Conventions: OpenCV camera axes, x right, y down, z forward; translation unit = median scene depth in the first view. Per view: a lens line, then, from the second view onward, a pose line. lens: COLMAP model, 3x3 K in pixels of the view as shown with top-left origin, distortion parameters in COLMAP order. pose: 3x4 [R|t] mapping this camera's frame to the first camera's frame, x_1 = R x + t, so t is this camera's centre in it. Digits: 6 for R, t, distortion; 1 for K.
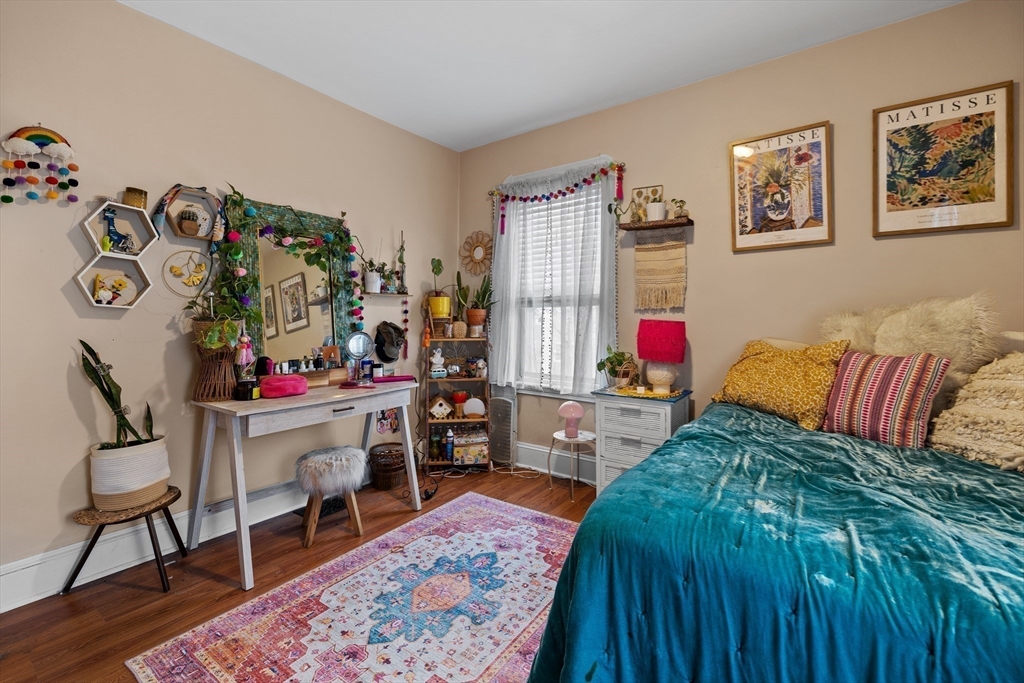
lens RADIAL K [[434.0, 0, 495.5], [0, 434.0, 311.4], [0, 0, 1]] dist [-0.001122, -0.000138]
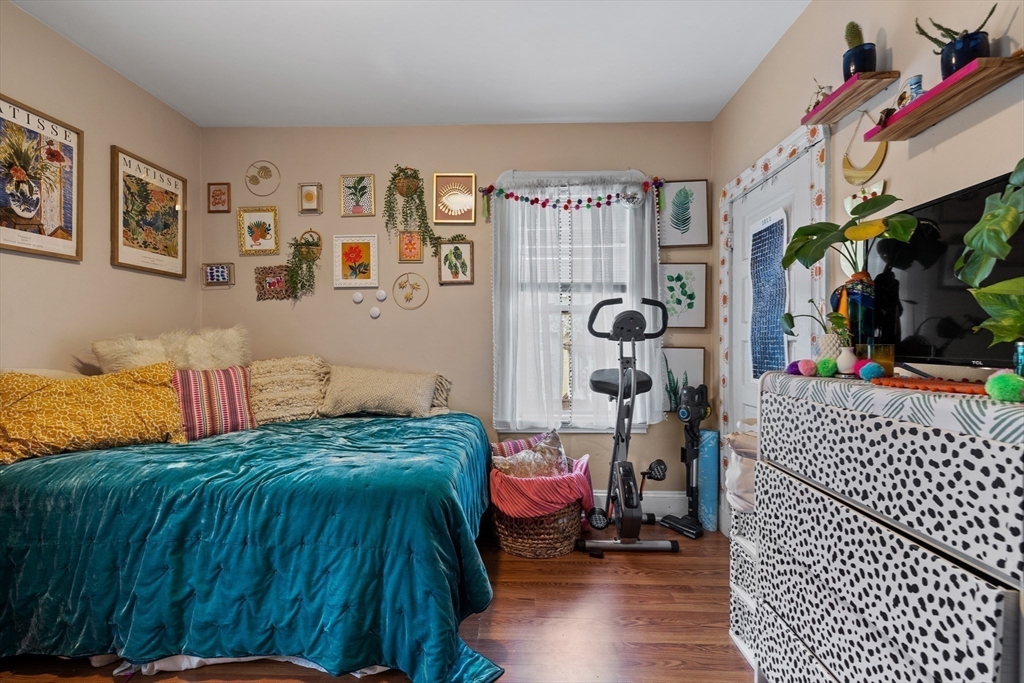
lens RADIAL K [[434.0, 0, 504.2], [0, 434.0, 340.8], [0, 0, 1]] dist [-0.001122, -0.000138]
pose [[-0.556617, -0.001116, 0.830768, -0.496117], [-0.013826, 0.999873, -0.007920, 0.008142], [-0.830654, -0.015895, -0.556562, 0.723368]]
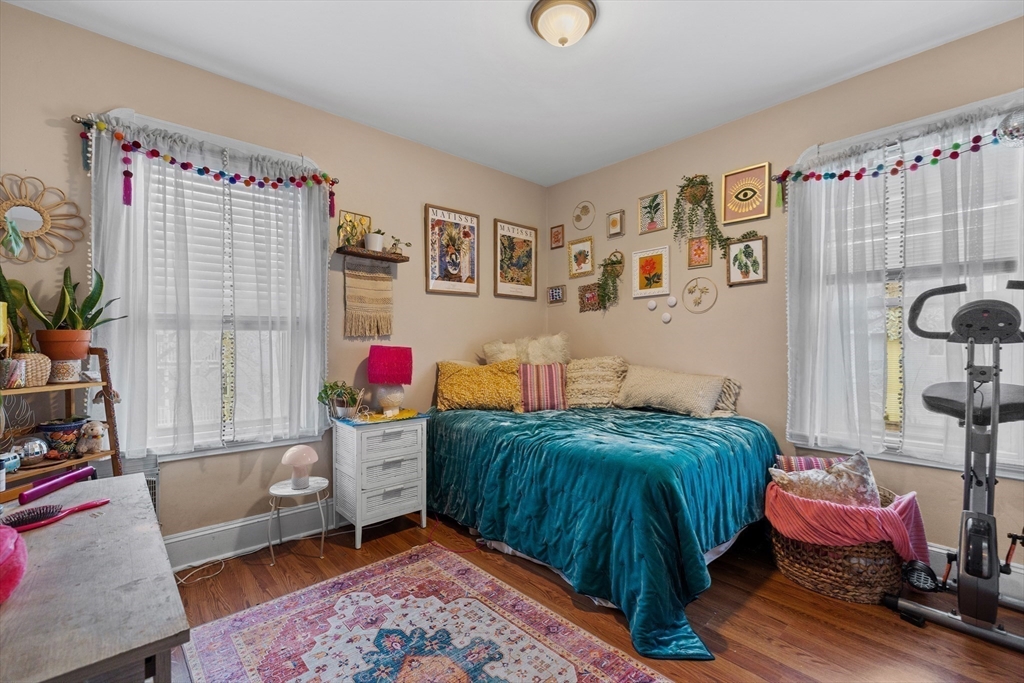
lens RADIAL K [[434.0, 0, 506.0], [0, 434.0, 350.5], [0, 0, 1]] dist [-0.001122, -0.000138]
pose [[0.219545, -0.015522, 0.975479, -0.676229], [-0.013367, 0.999732, 0.018916, 0.005745], [-0.975511, -0.017192, 0.219278, 0.539651]]
